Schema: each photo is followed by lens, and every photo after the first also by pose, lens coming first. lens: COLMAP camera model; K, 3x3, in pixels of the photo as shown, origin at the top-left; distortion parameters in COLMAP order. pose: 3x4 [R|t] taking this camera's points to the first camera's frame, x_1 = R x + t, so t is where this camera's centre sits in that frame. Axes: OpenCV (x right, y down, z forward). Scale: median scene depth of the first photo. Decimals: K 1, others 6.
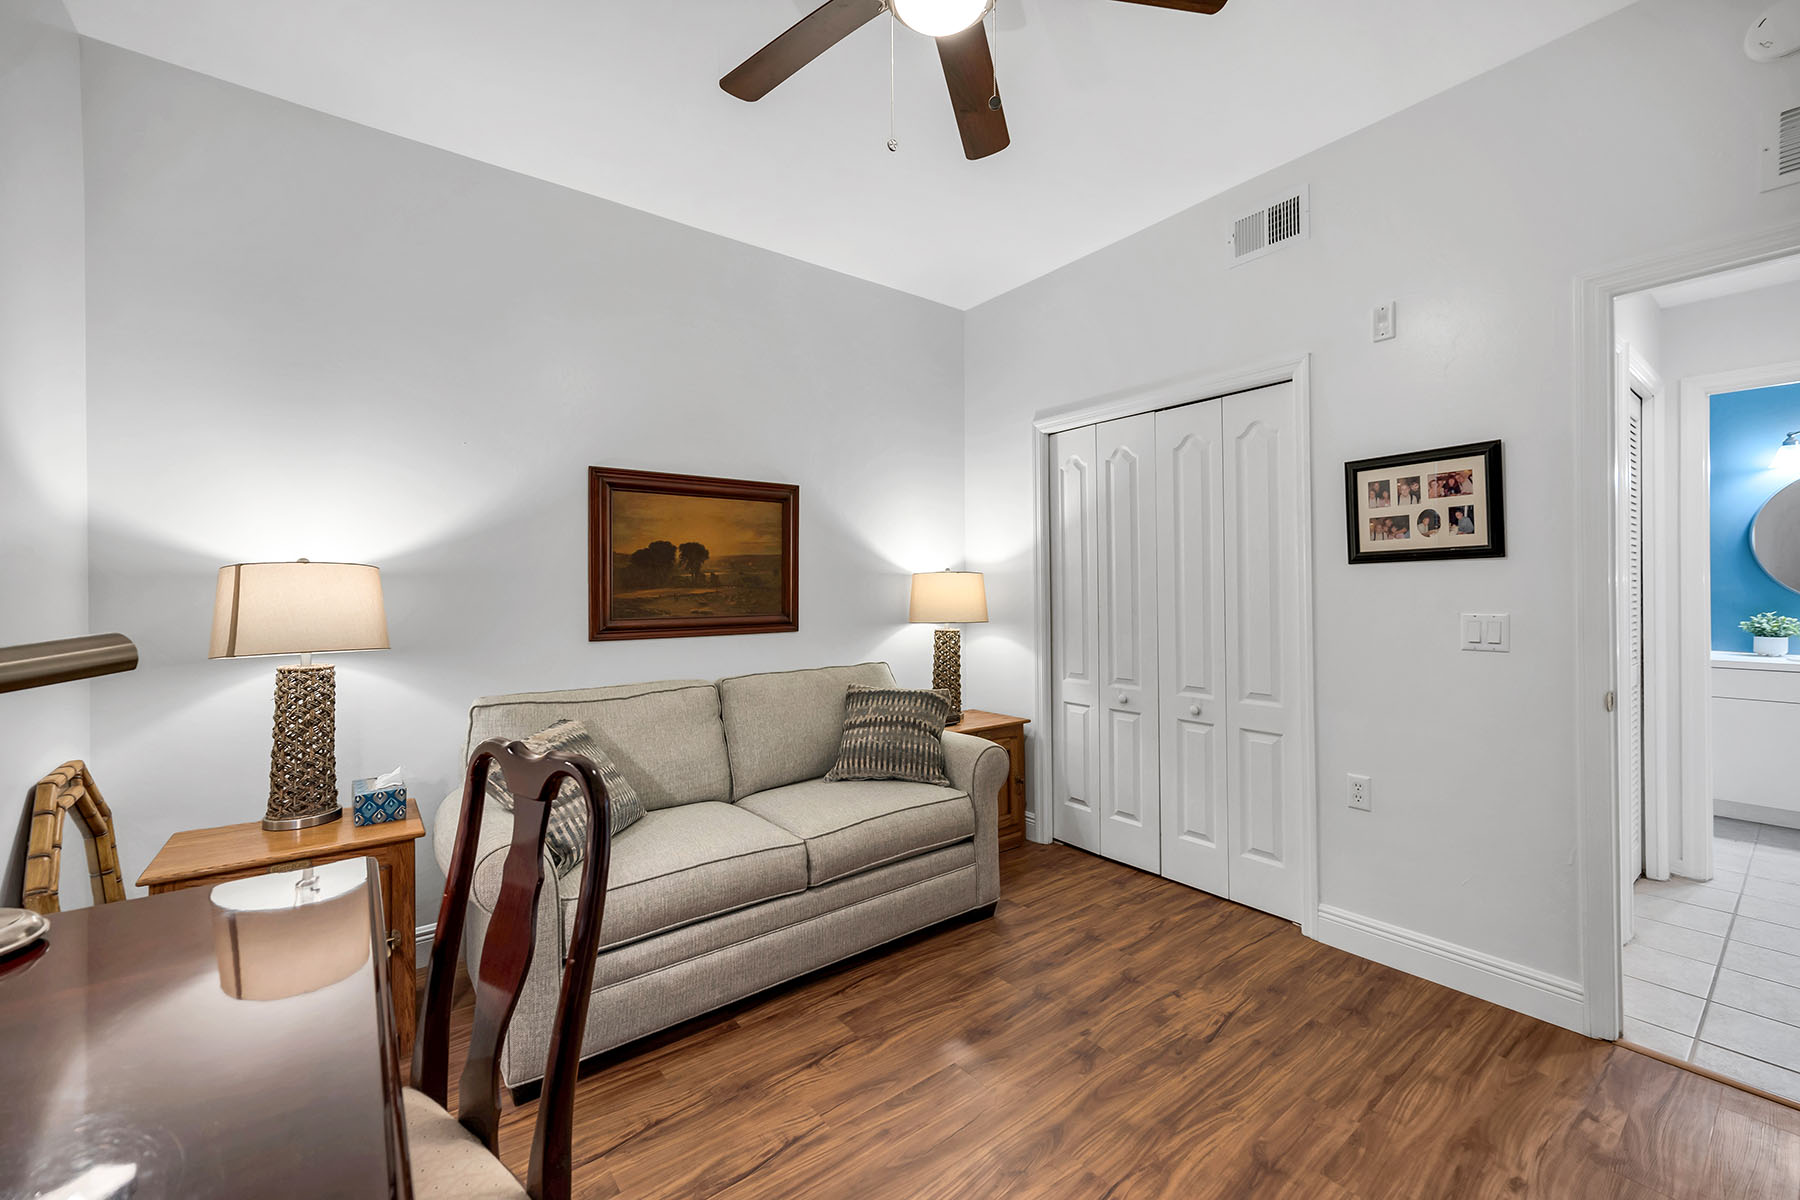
lens RADIAL K [[742.6, 0, 868.0], [0, 742.6, 591.3], [0, 0, 1]] dist [-0.001306, 0.000608]
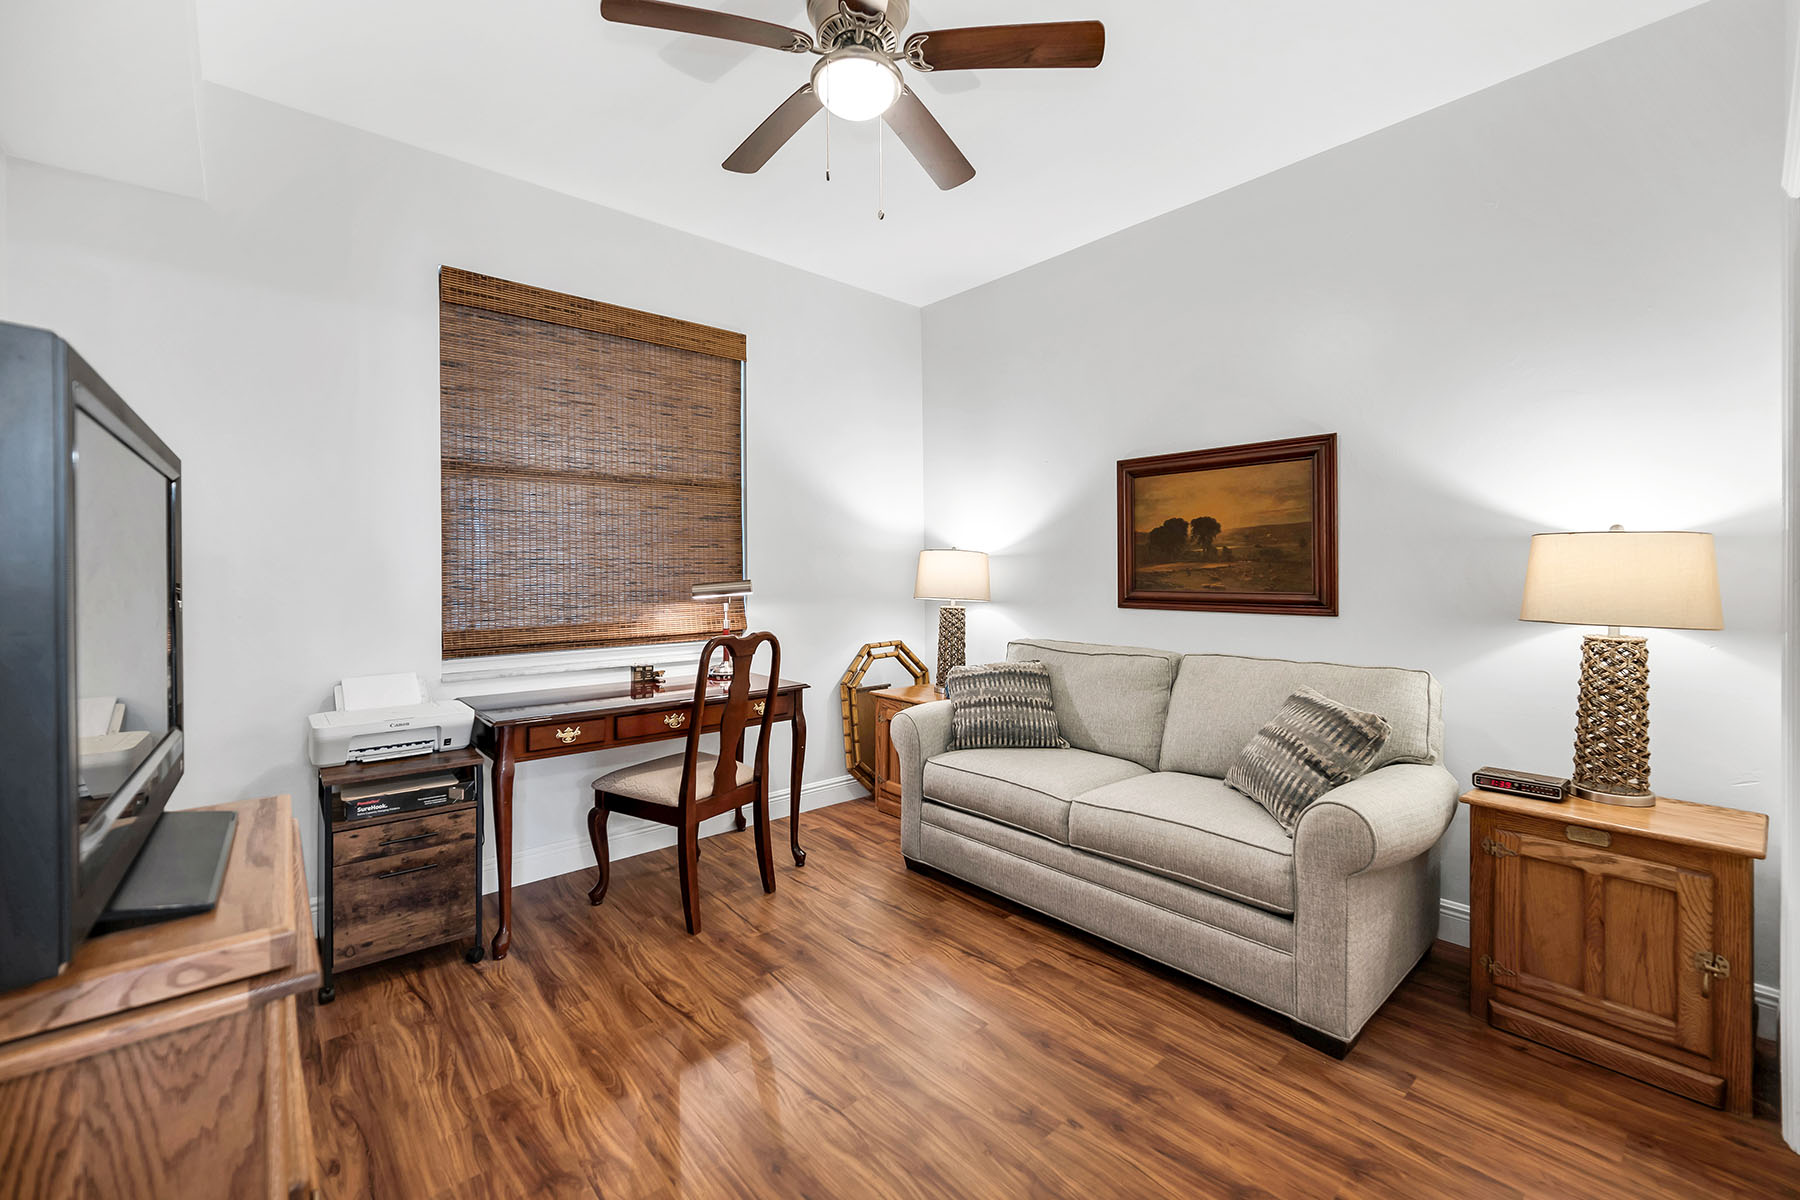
lens RADIAL K [[742.6, 0, 905.9], [0, 742.6, 584.3], [0, 0, 1]] dist [-0.001306, 0.000608]
pose [[0.073182, 0.027225, -0.996947, 0.807575], [-0.000270, 0.999628, 0.027279, -0.002752], [0.997319, -0.001728, 0.073162, 0.584265]]
